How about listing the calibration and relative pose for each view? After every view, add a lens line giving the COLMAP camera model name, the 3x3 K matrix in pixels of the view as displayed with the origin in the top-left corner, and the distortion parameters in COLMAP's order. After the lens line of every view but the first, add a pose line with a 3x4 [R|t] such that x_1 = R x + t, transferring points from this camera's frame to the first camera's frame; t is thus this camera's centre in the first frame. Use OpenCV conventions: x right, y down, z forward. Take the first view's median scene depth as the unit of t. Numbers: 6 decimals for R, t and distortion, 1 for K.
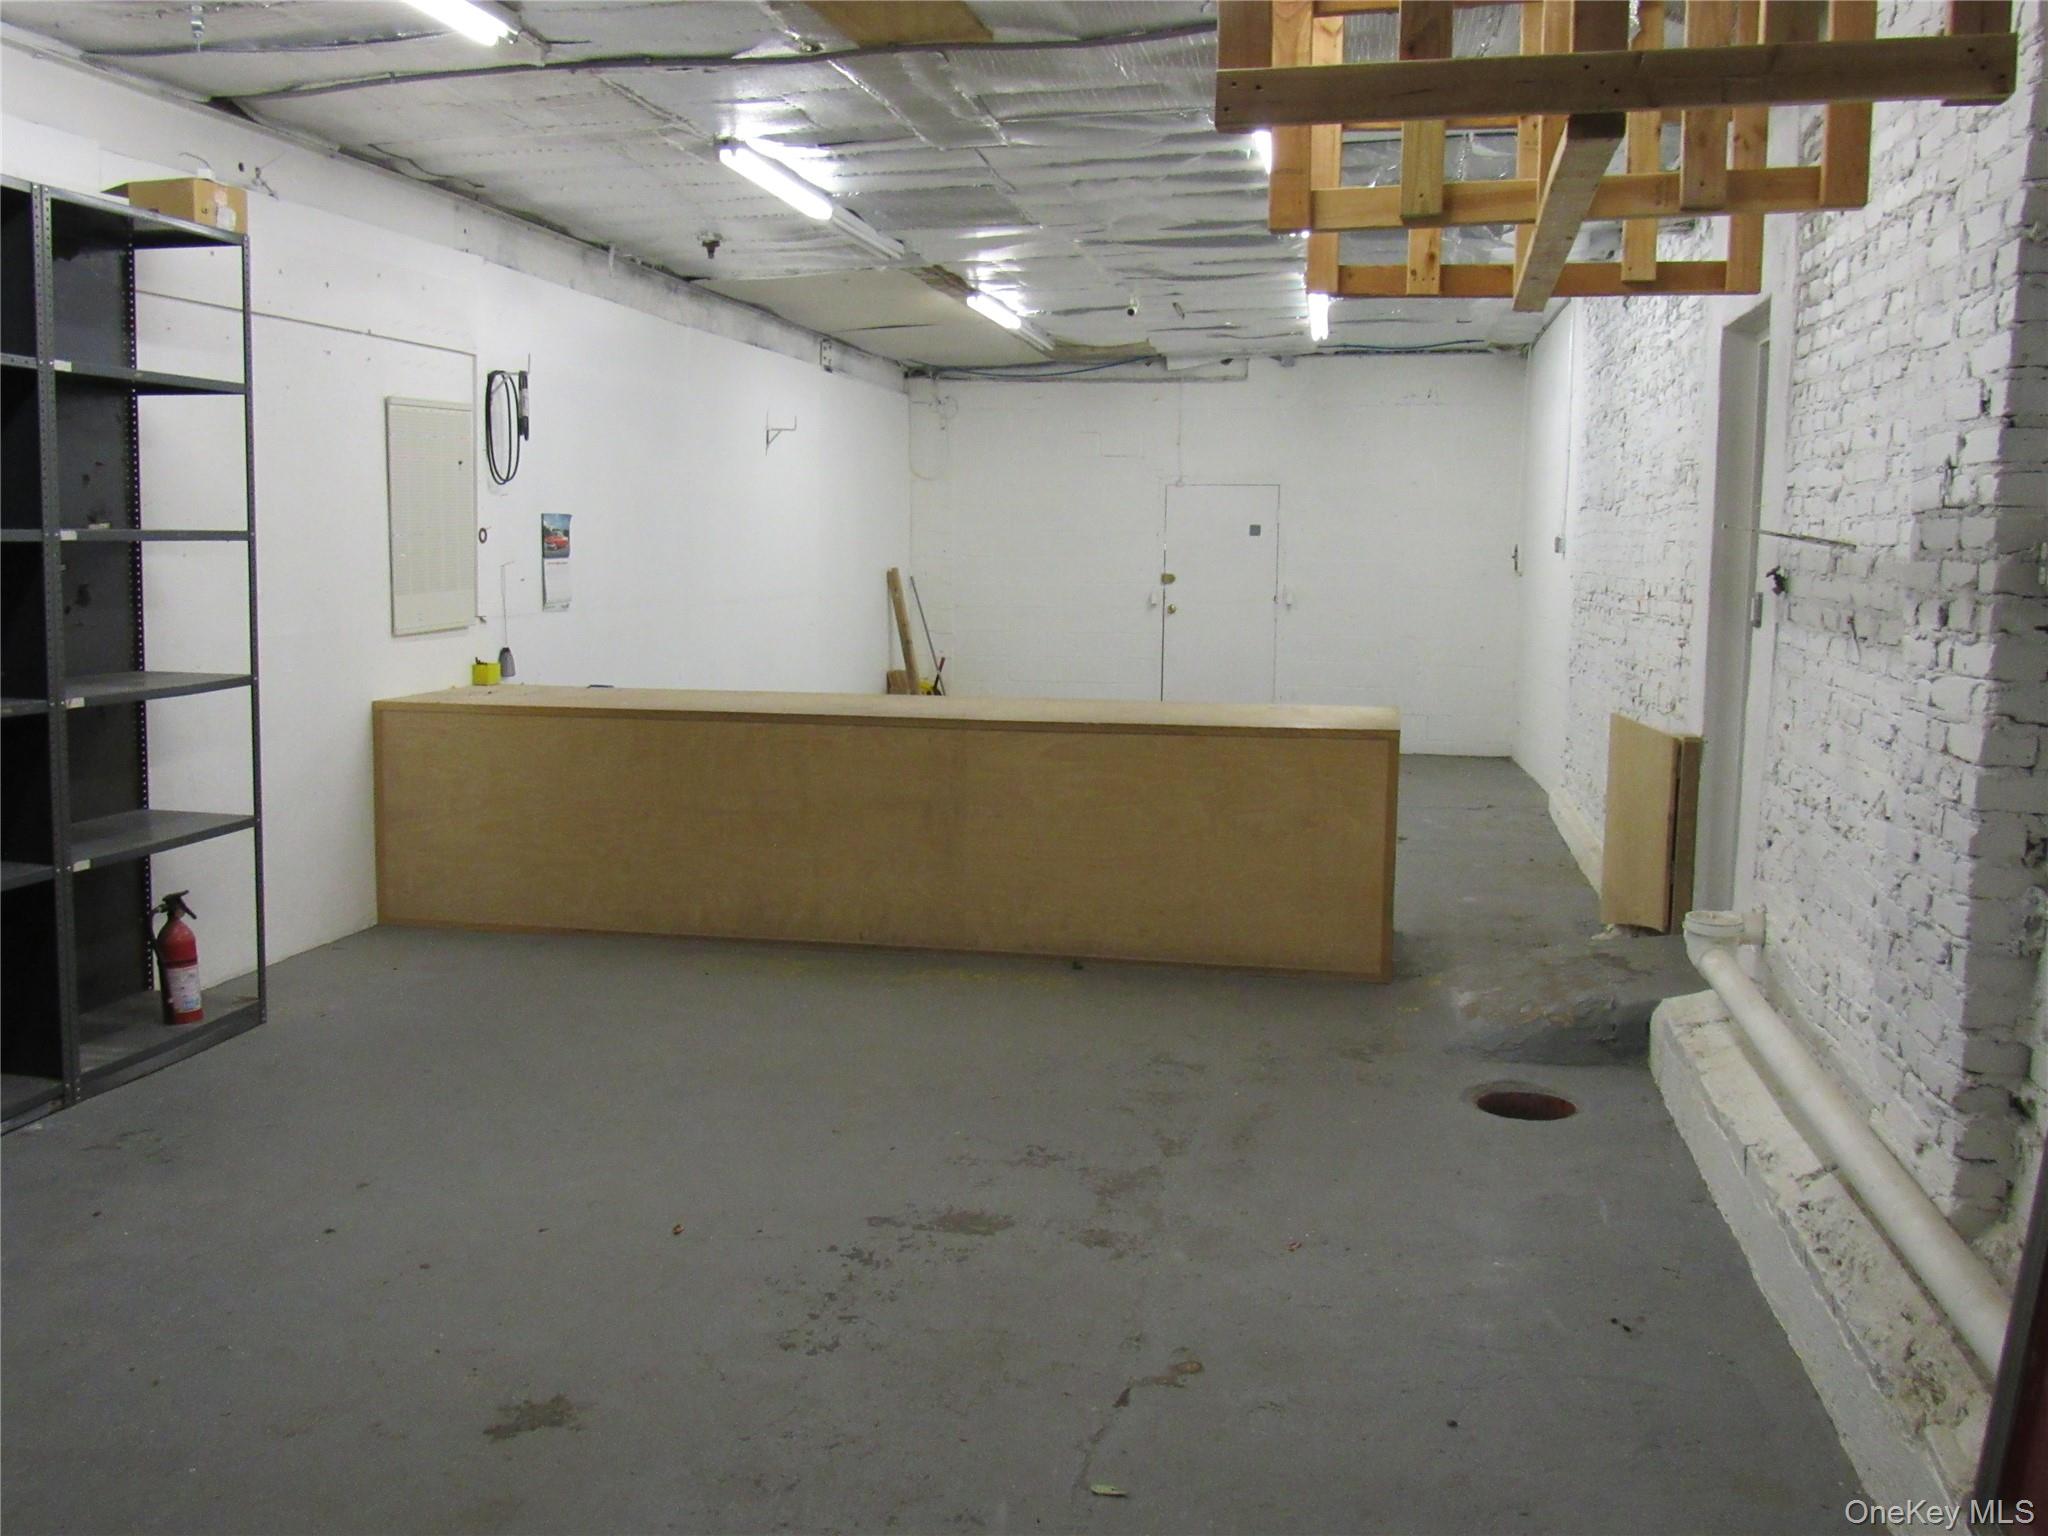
lens RADIAL K [[1840.2, 0, 1023.6], [0, 1840.2, 776.2], [0, 0, 1]] dist [-0.020954, -0.025269]
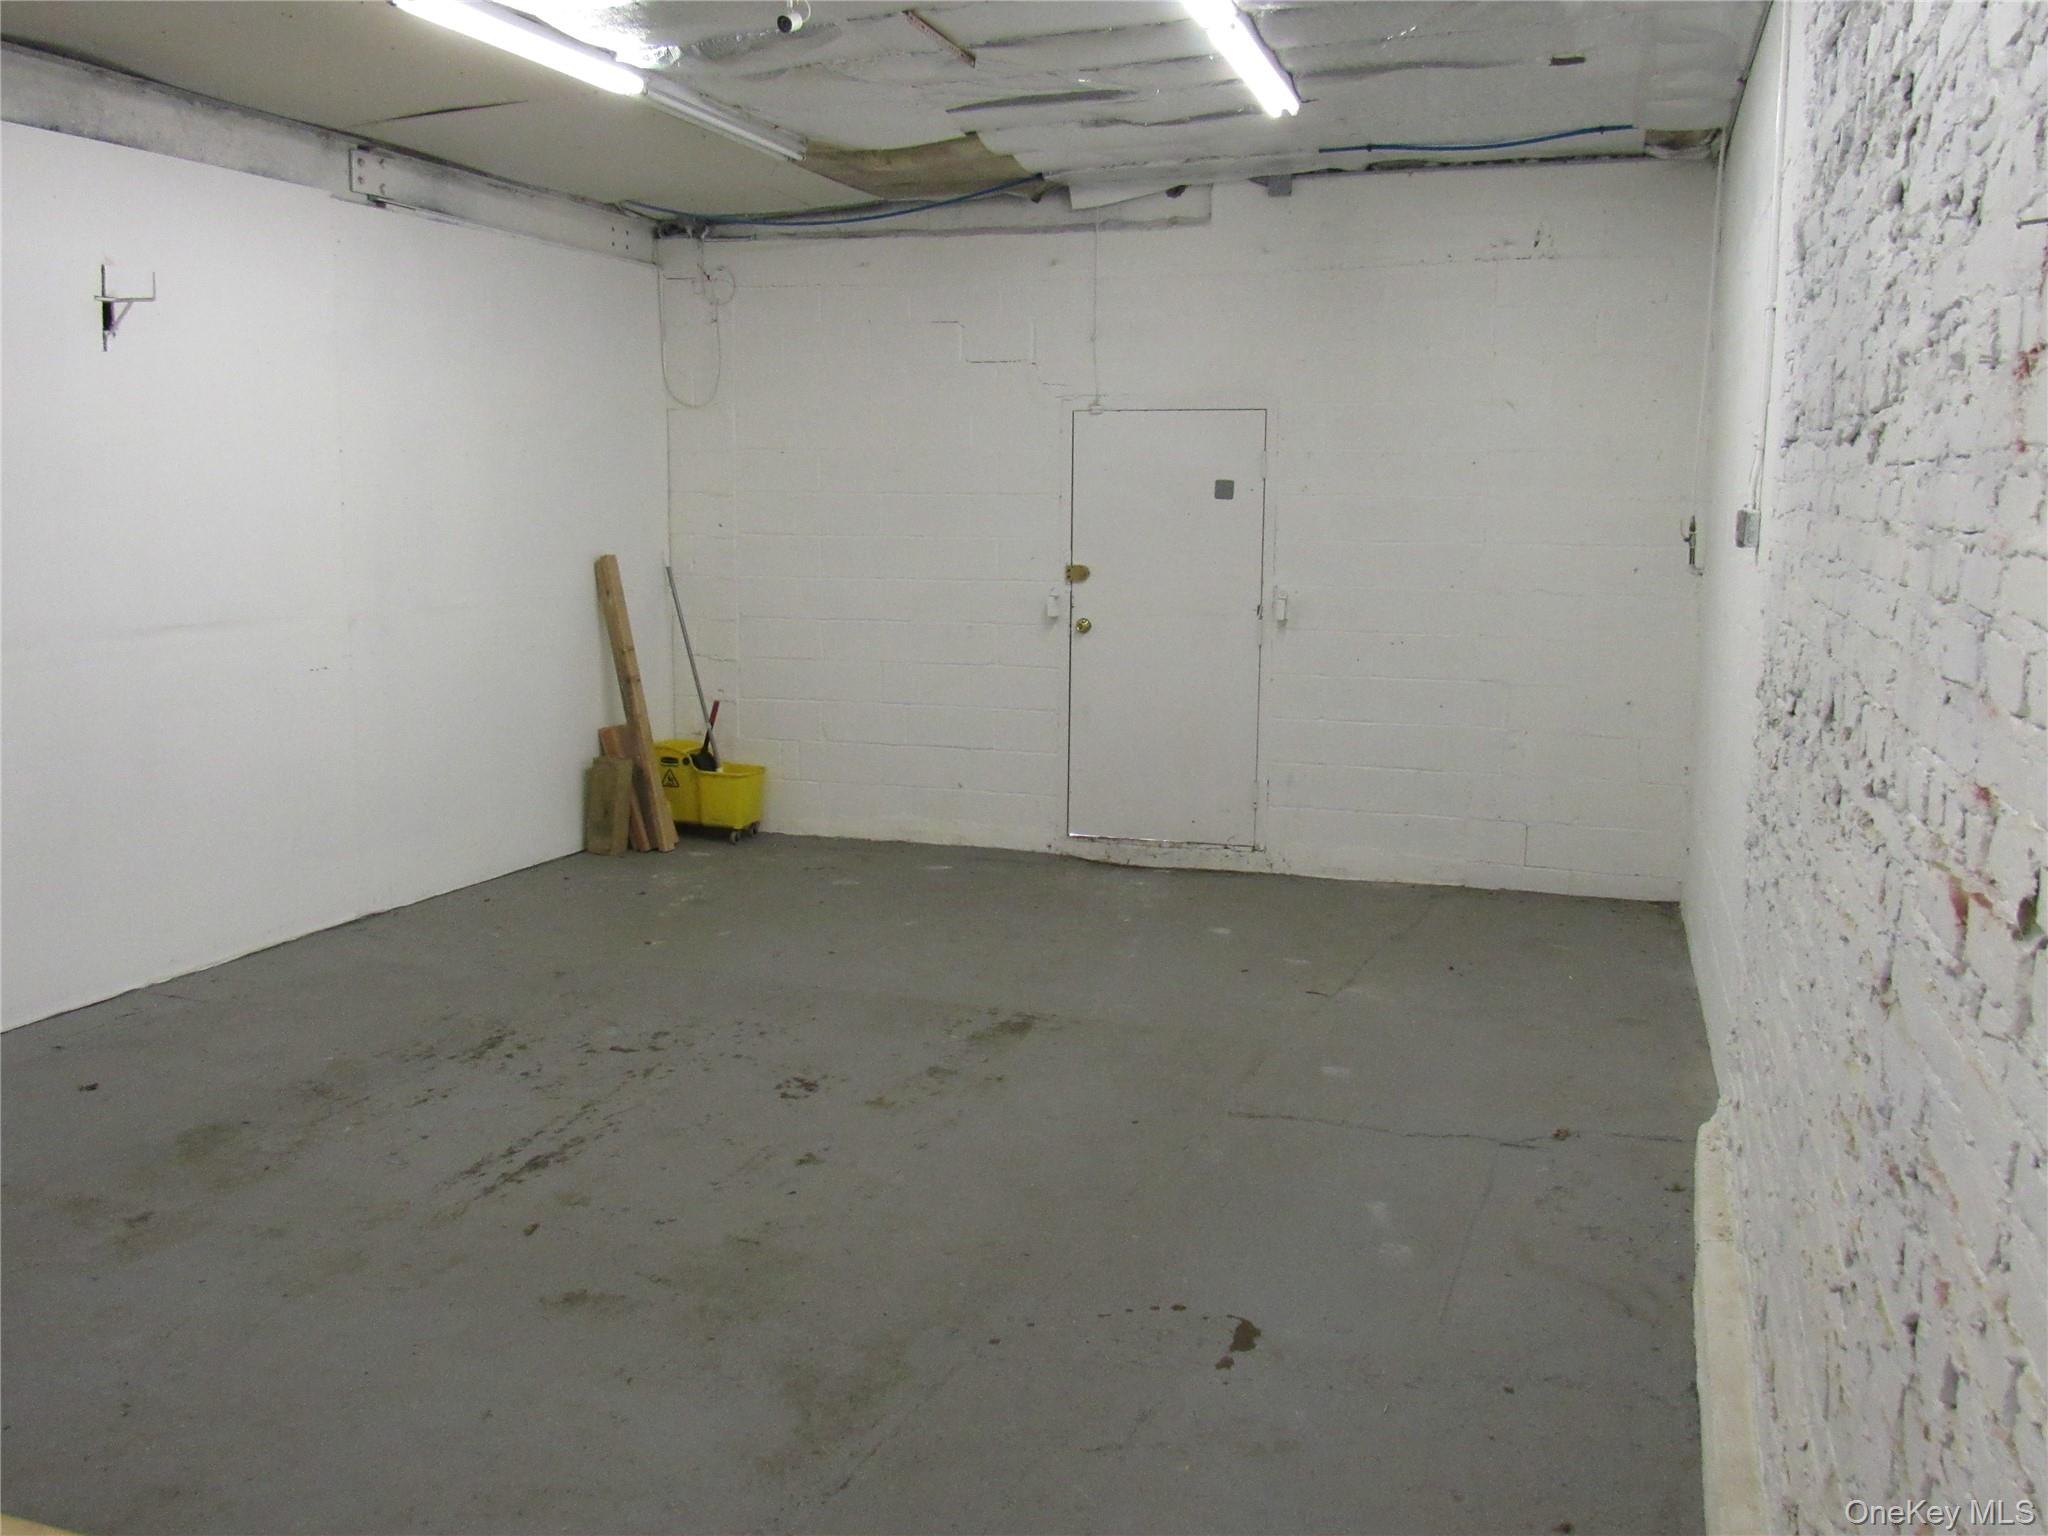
lens RADIAL K [[1840.2, 0, 1017.9], [0, 1840.2, 753.6], [0, 0, 1]] dist [-0.020954, -0.025269]
pose [[0.990681, 0.015620, -0.135302, 0.142496], [-0.013536, 0.999775, 0.016313, -0.061220], [0.135526, -0.014330, 0.990670, 0.432249]]
